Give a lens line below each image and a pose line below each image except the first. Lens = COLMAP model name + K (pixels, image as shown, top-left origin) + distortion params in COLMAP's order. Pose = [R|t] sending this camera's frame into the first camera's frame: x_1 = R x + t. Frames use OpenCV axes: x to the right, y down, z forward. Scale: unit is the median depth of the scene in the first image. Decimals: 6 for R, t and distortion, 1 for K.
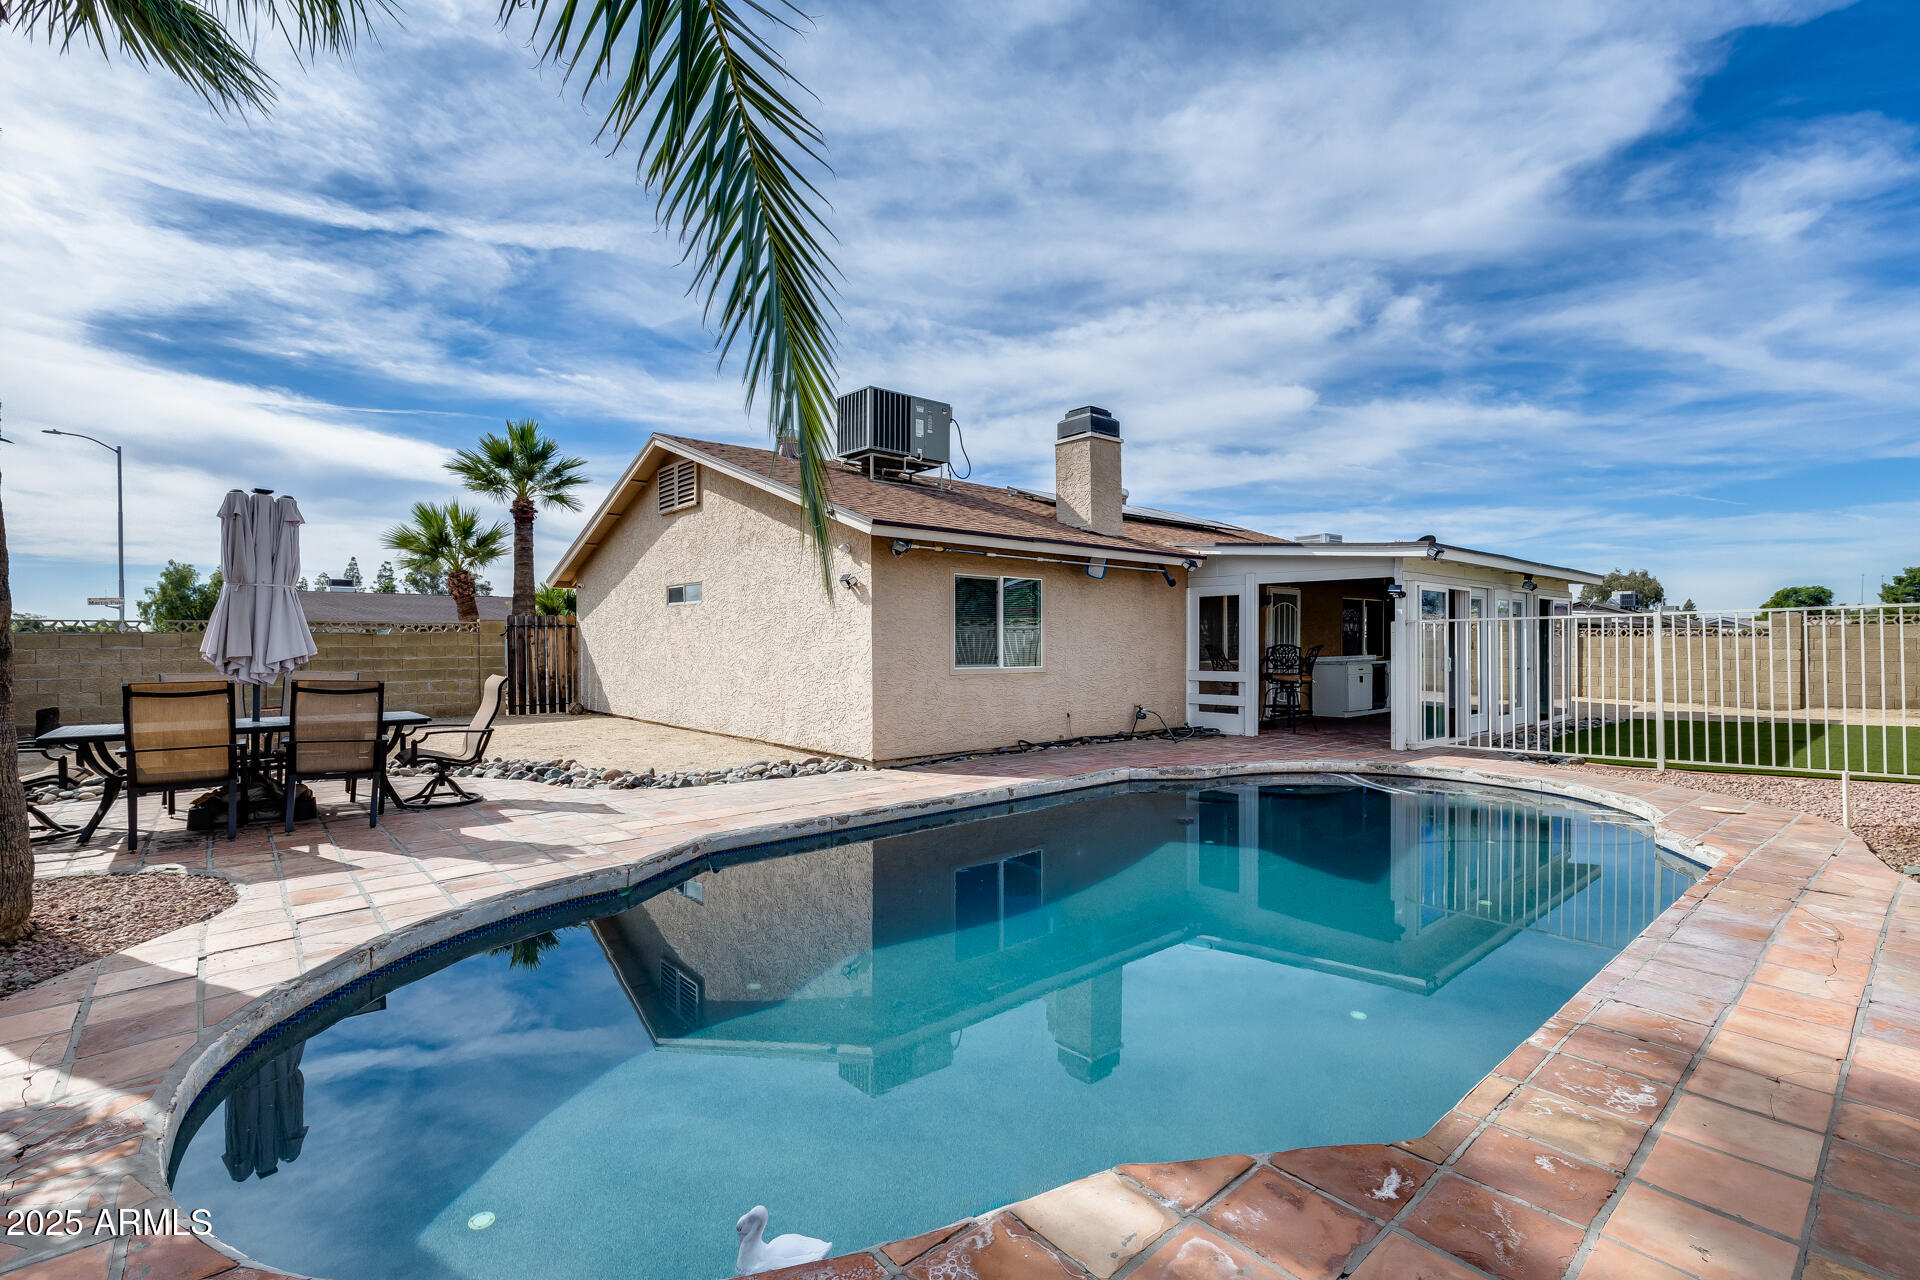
lens RADIAL K [[854.1, 0, 956.4], [0, 854.1, 642.6], [0, 0, 1]] dist [-0.000240, -0.000435]
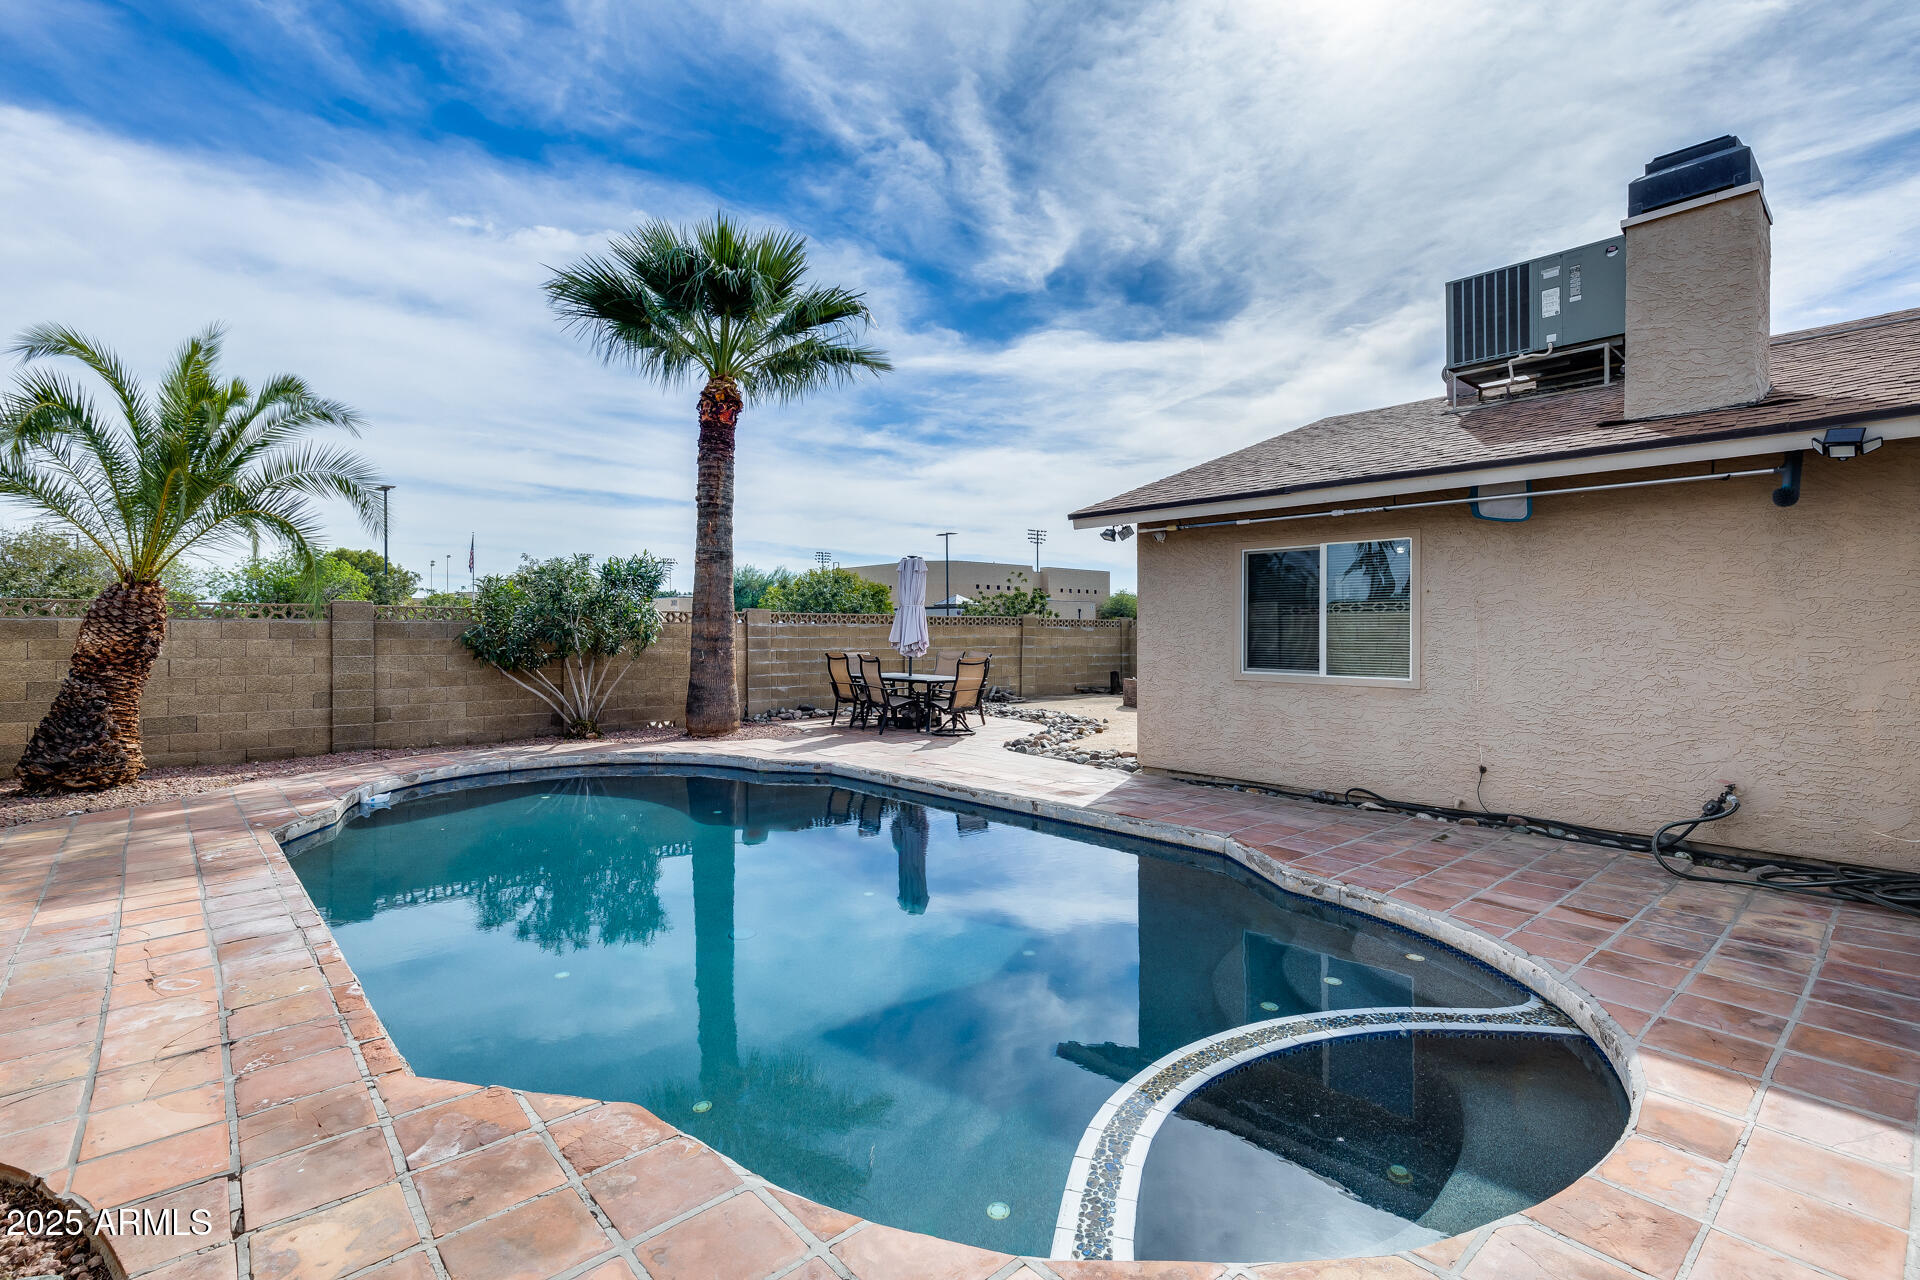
lens RADIAL K [[854.1, 0, 956.4], [0, 854.1, 642.6], [0, 0, 1]] dist [-0.000240, -0.000435]
pose [[0.047359, 0.014227, -0.998777, 0.764378], [-0.002371, 0.999897, 0.014130, -0.007274], [0.998875, 0.001699, 0.047388, 0.701319]]
